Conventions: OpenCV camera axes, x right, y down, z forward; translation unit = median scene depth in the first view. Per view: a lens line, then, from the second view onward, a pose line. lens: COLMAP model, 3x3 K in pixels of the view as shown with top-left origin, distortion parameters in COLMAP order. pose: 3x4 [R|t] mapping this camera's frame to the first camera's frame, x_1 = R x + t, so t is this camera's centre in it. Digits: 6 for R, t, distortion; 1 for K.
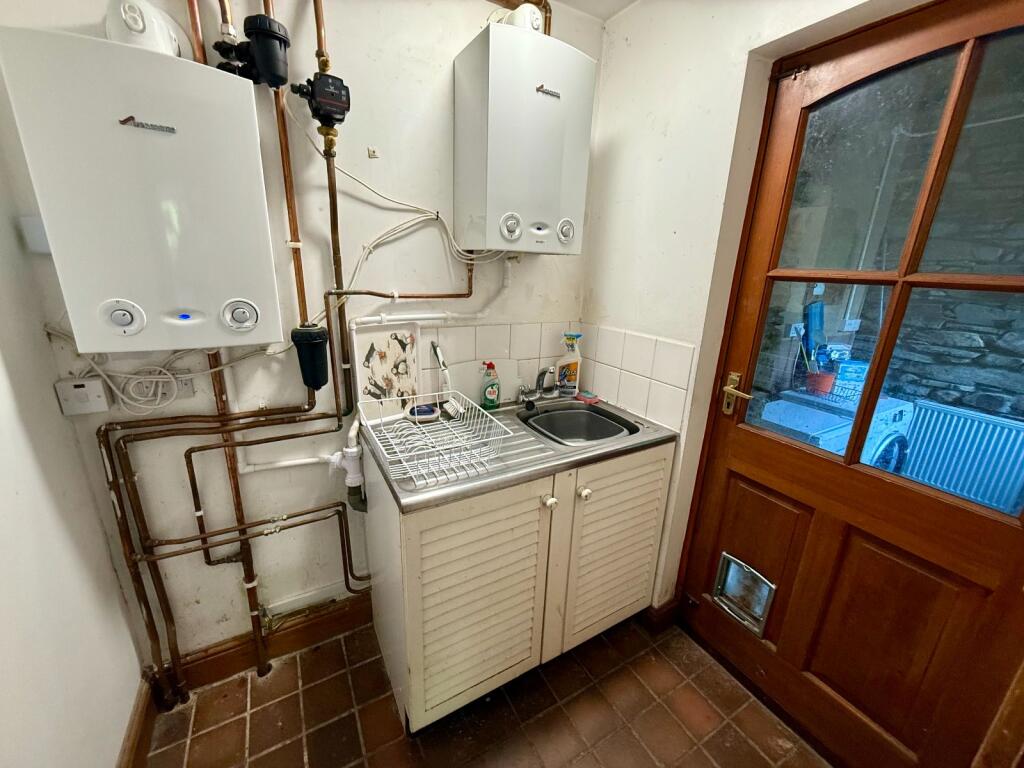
lens RADIAL K [[407.4, 0, 511.1], [0, 407.4, 382.5], [0, 0, 1]] dist [0.000886, -0.000105]
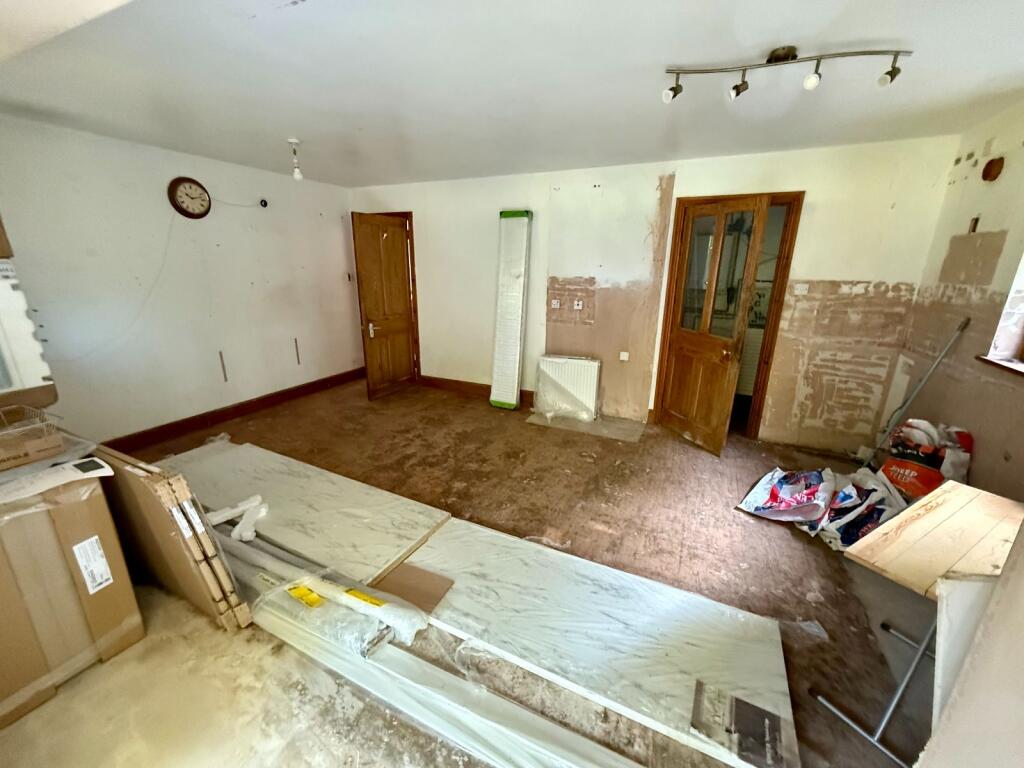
lens RADIAL K [[407.4, 0, 514.2], [0, 407.4, 381.0], [0, 0, 1]] dist [0.000886, -0.000105]
pose [[0.565433, 0.208809, -0.797925, 1.573635], [-0.231140, 0.968774, 0.089726, 0.838741], [0.791745, 0.133698, 0.596041, -2.775229]]
